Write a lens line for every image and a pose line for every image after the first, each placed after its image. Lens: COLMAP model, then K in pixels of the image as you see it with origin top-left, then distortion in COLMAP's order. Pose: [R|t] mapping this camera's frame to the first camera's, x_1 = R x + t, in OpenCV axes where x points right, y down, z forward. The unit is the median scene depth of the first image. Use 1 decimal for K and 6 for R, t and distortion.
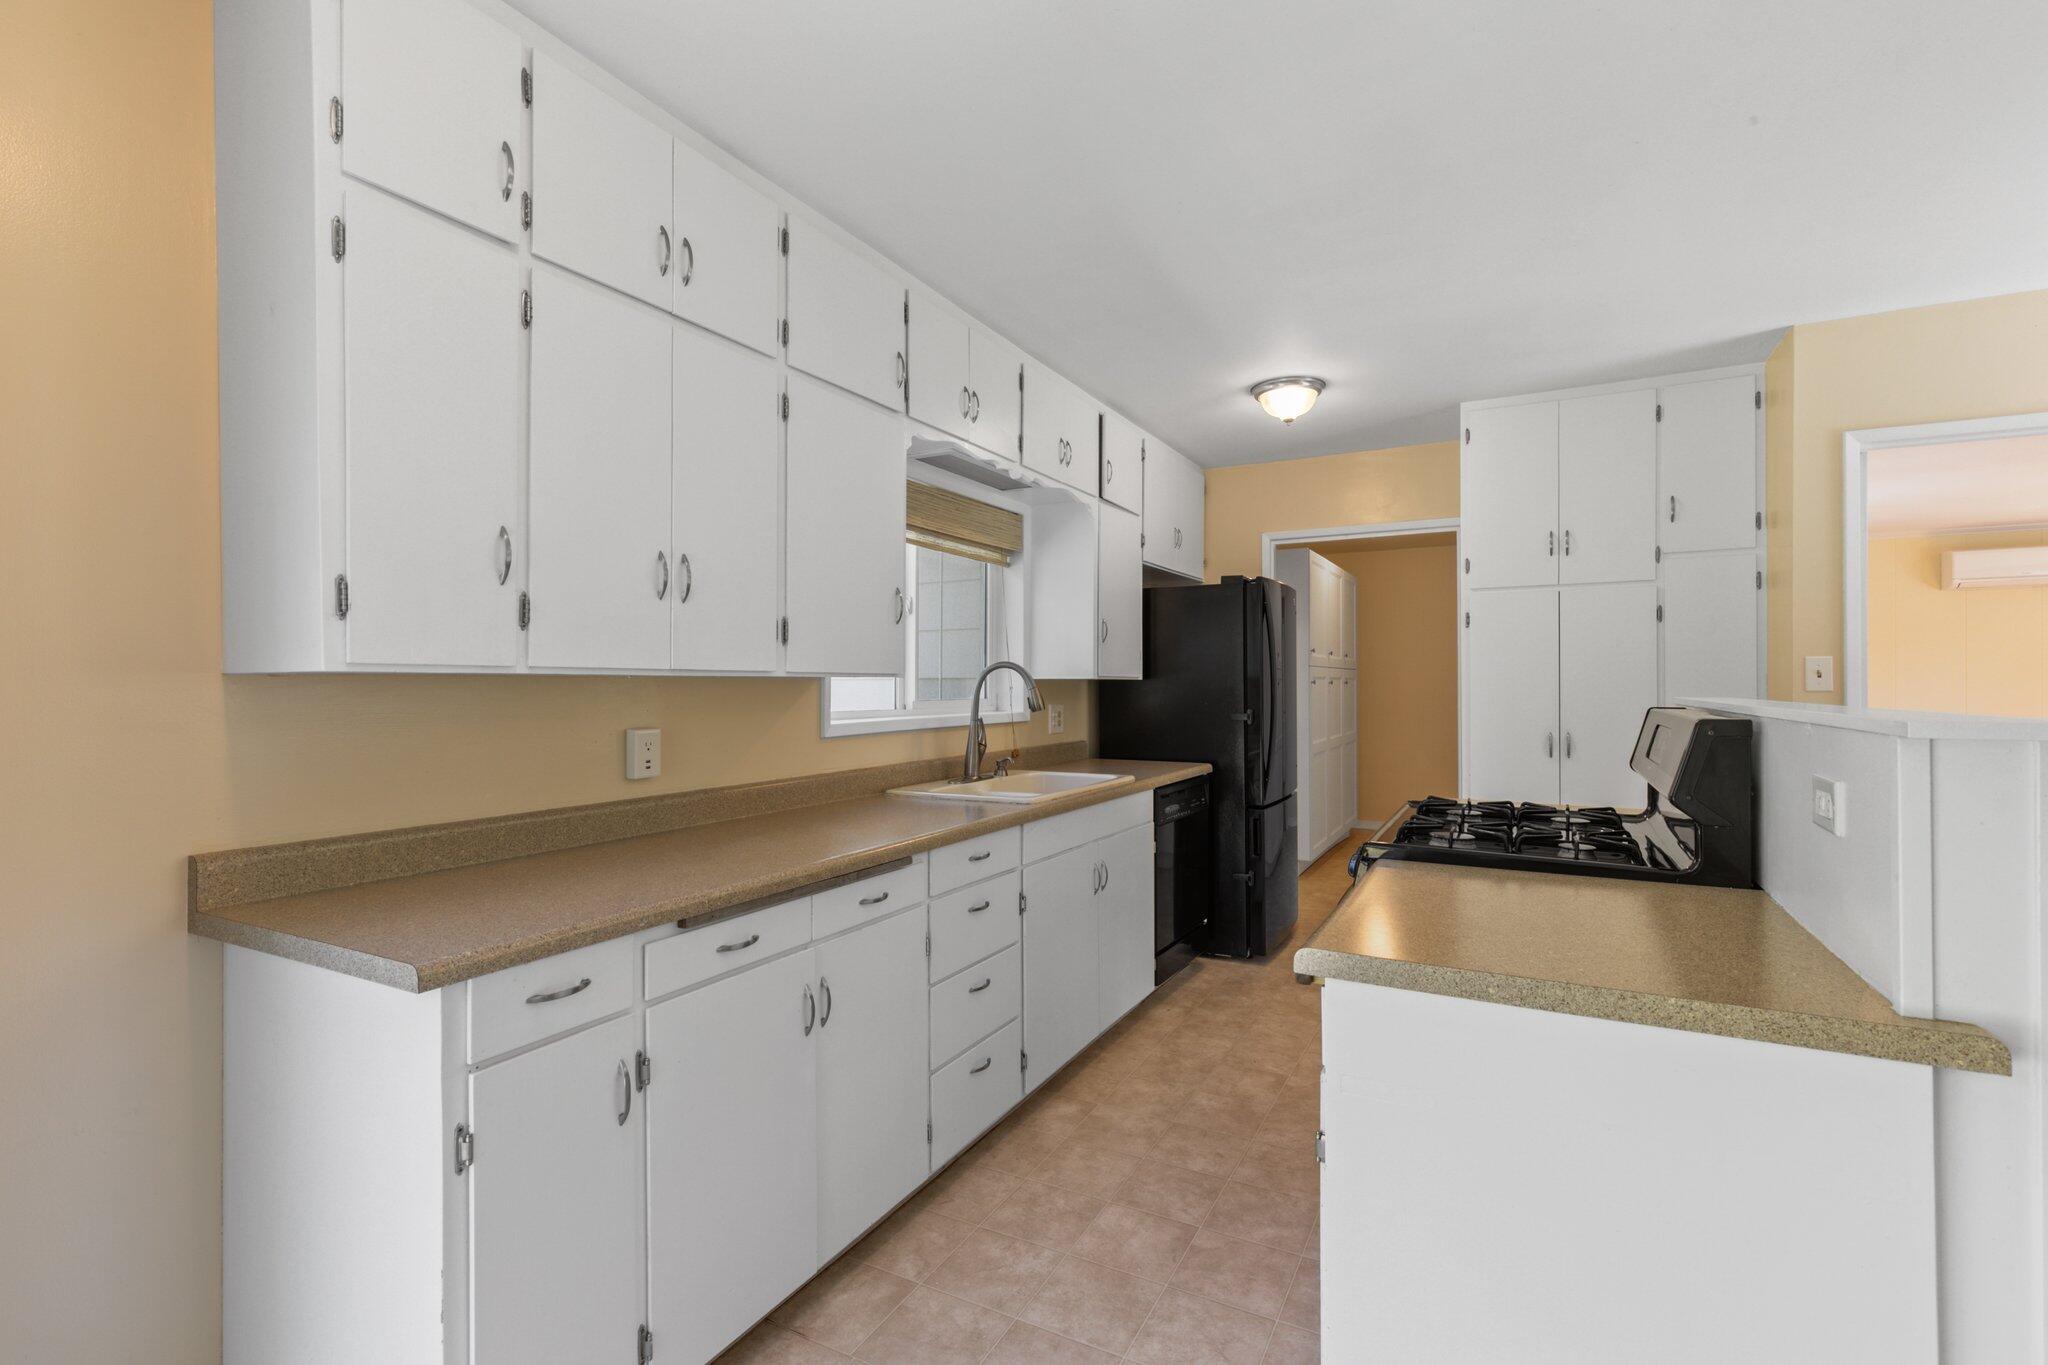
lens RADIAL K [[911.5, 0, 1028.9], [0, 911.5, 682.1], [0, 0, 1]] dist [0.010294, 0.000011]
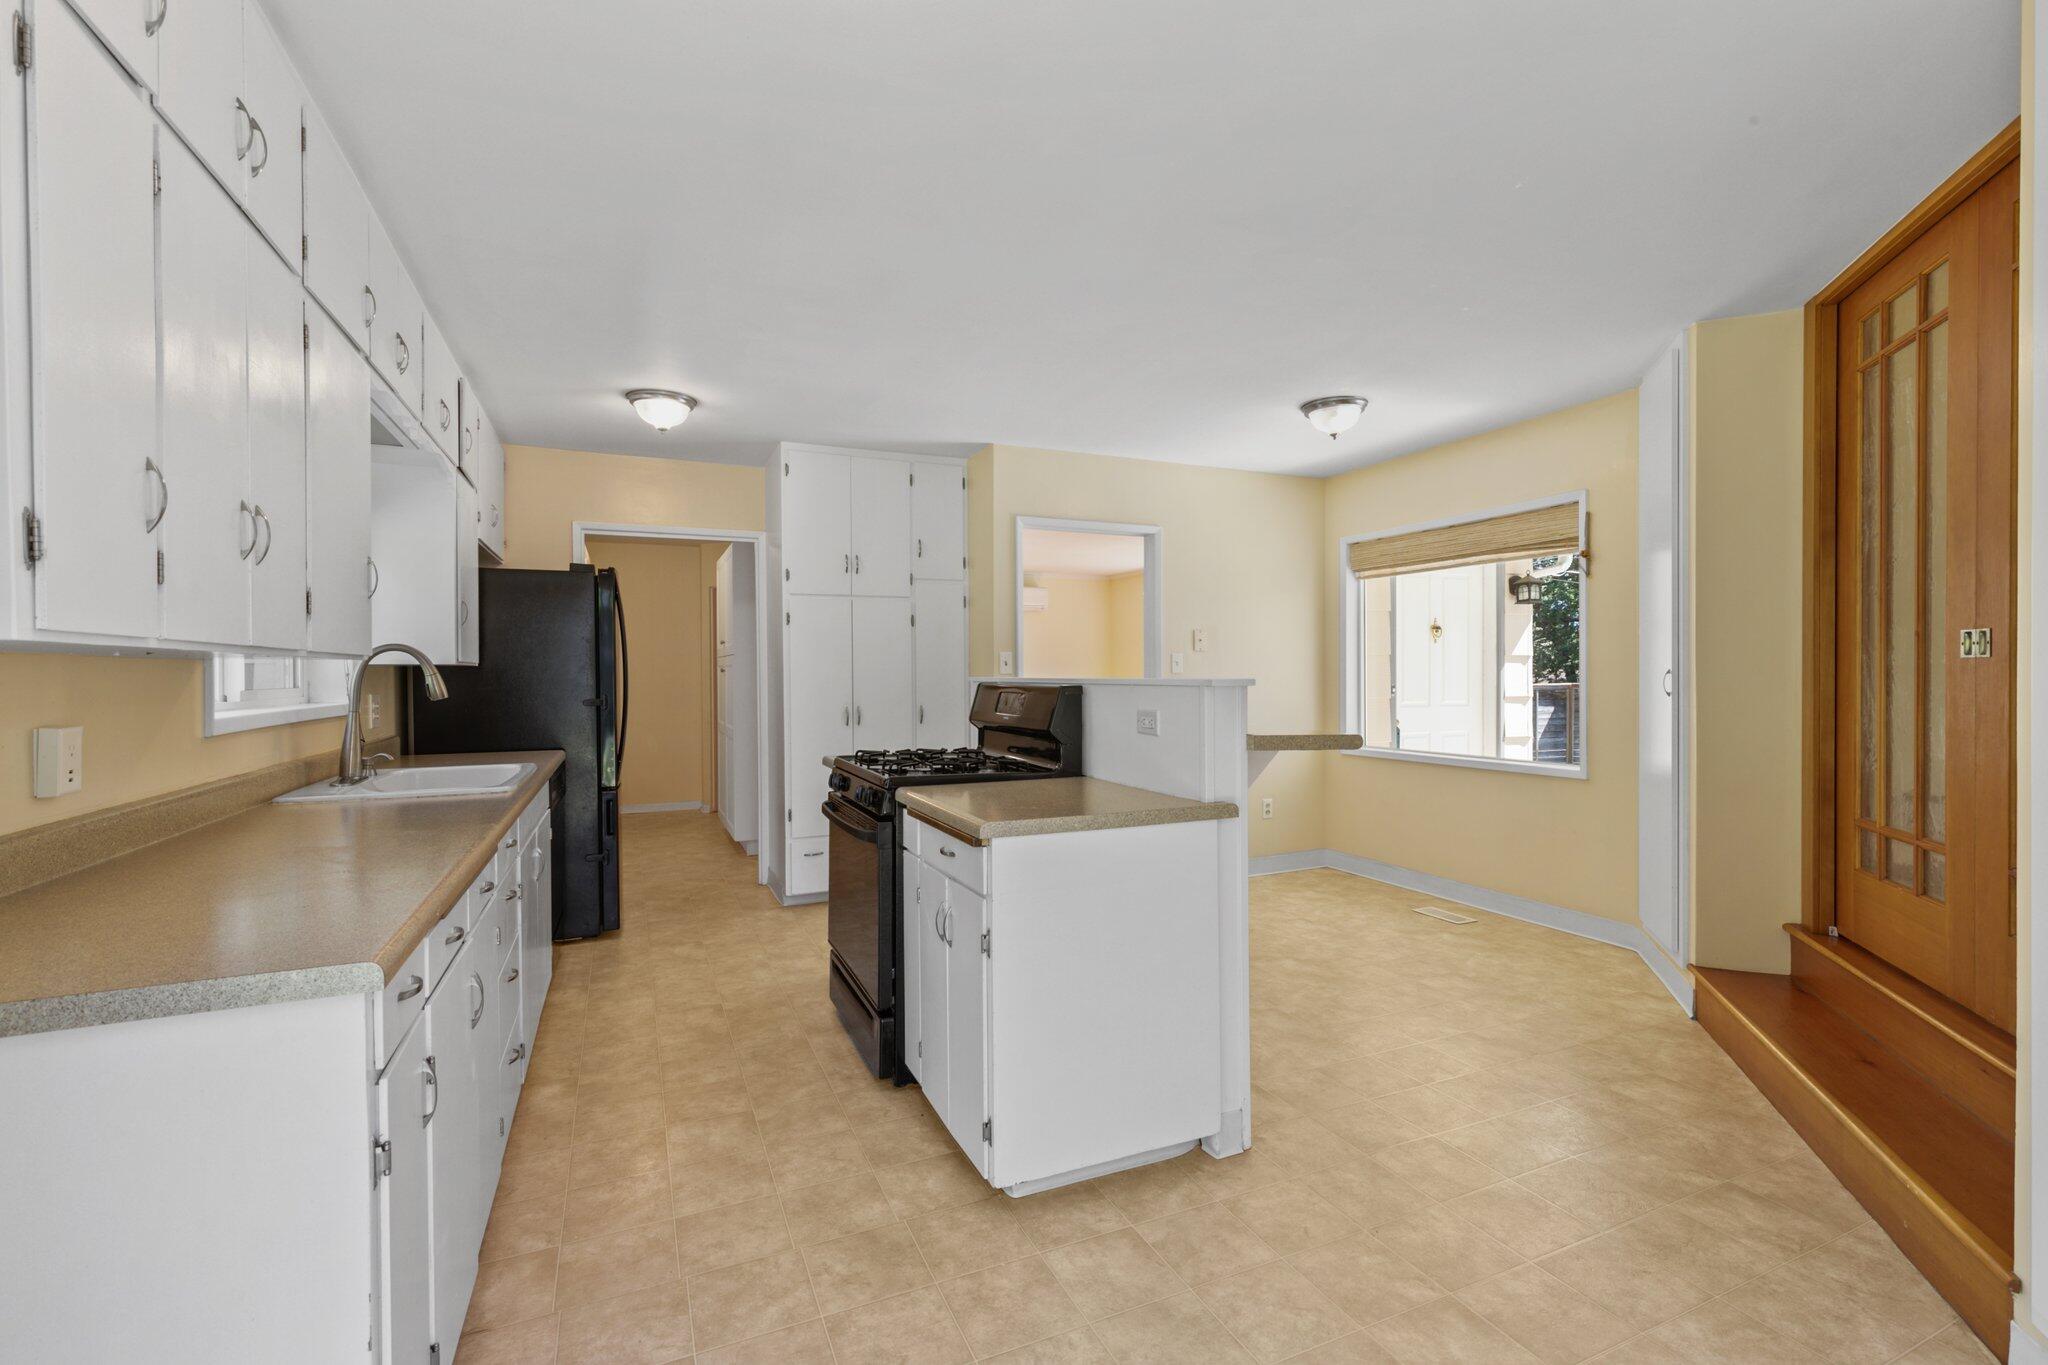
lens RADIAL K [[911.5, 0, 1029.7], [0, 911.5, 678.6], [0, 0, 1]] dist [0.010294, 0.000011]
pose [[0.625536, -0.007228, 0.780162, -0.325450], [0.002329, 0.999970, 0.007397, 0.005906], [-0.780192, -0.002810, 0.625534, -0.033311]]
